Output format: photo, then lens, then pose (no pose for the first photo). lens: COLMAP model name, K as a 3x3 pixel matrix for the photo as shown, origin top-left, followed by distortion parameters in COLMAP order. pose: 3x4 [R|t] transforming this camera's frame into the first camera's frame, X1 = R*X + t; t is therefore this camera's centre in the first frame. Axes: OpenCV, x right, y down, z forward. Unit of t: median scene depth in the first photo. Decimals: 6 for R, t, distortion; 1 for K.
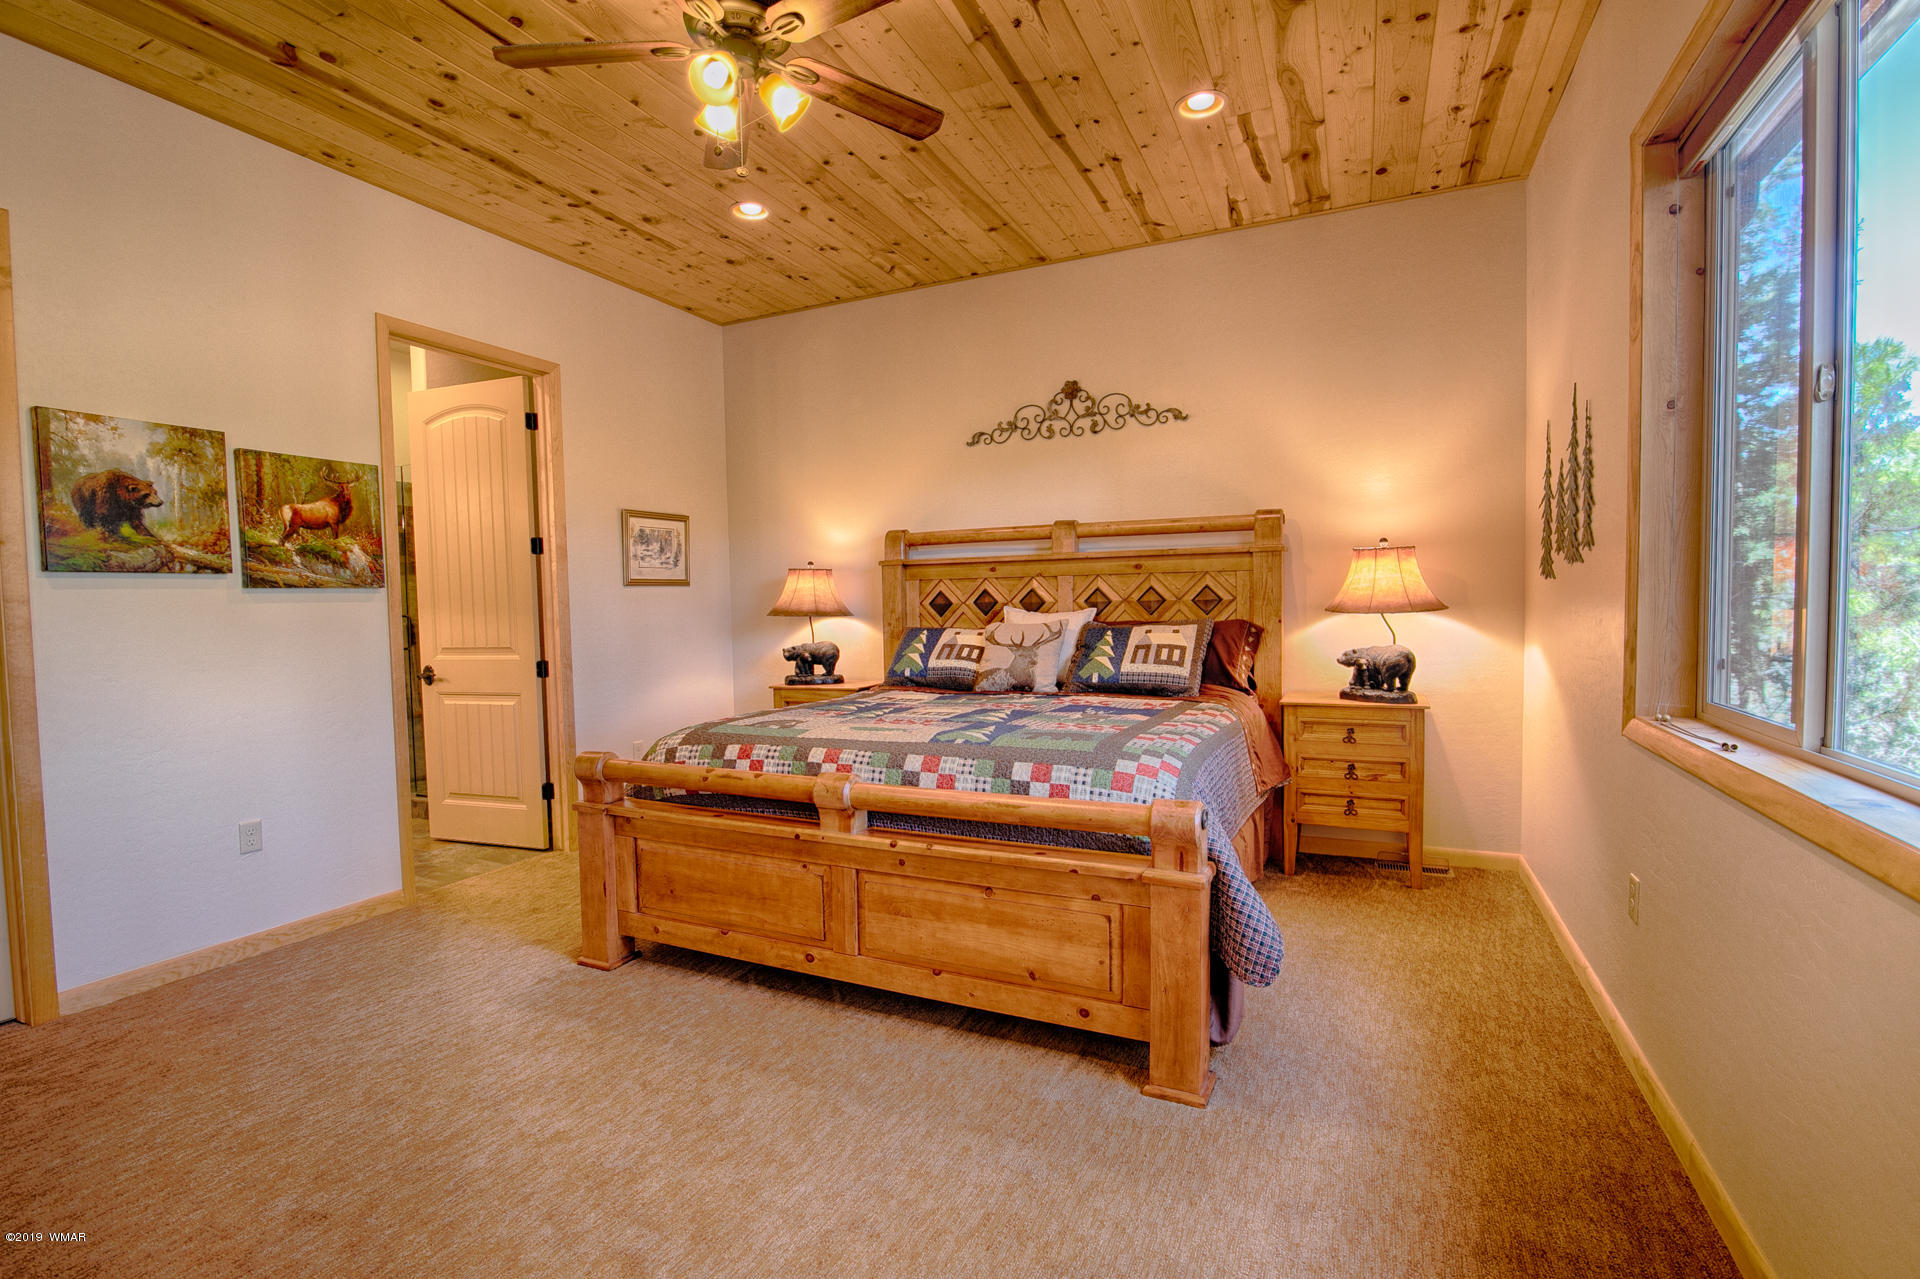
lens RADIAL K [[879.9, 0, 956.5], [0, 879.9, 646.5], [0, 0, 1]] dist [-0.021833, 0.000197]
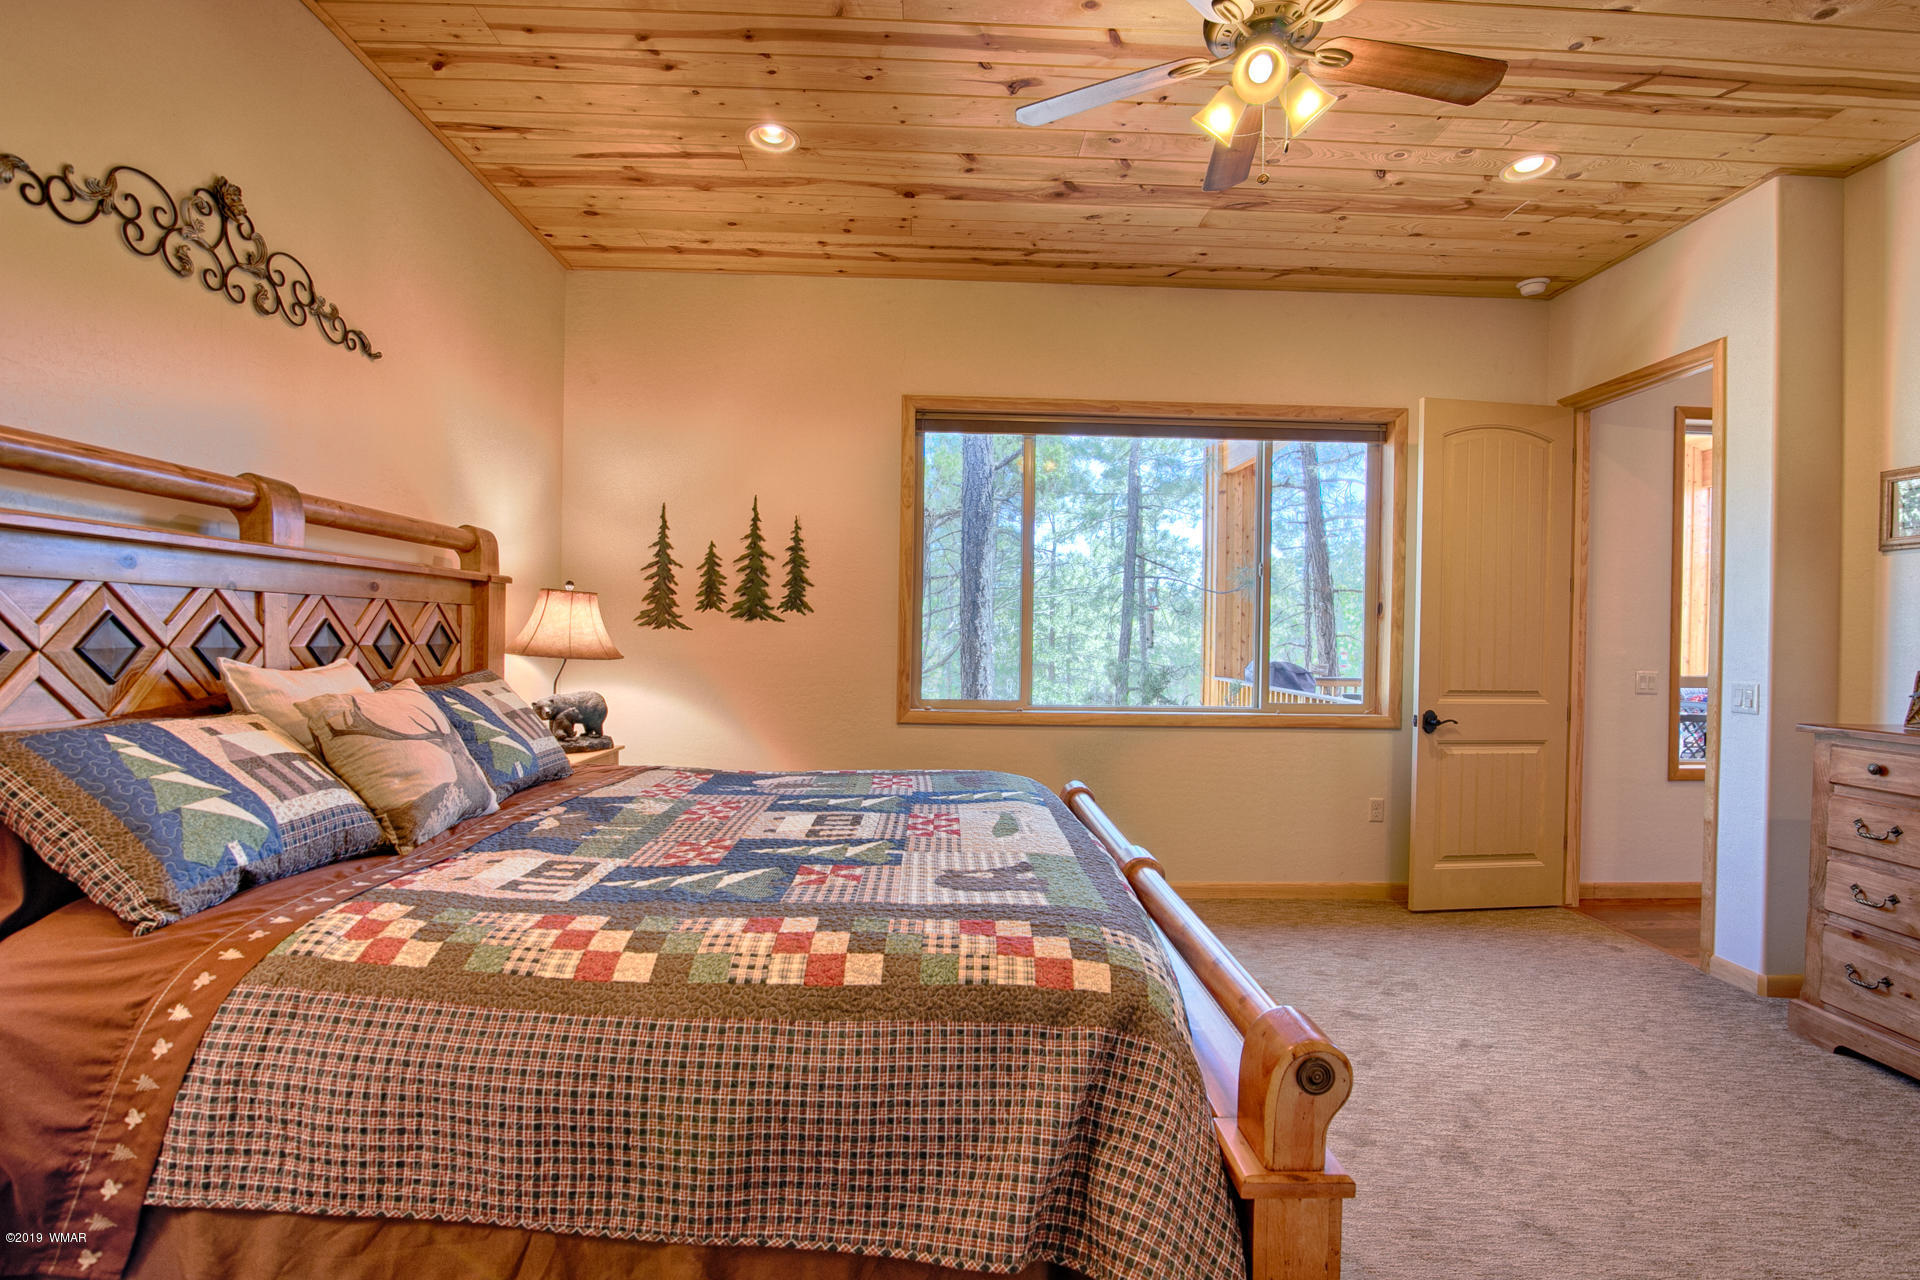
lens RADIAL K [[879.9, 0, 960.7], [0, 879.9, 636.2], [0, 0, 1]] dist [-0.021833, 0.000197]
pose [[-0.458651, 0.012855, 0.888524, -0.469932], [0.047467, 0.998822, 0.010051, -0.044682], [-0.887348, 0.046786, -0.458721, 0.893696]]
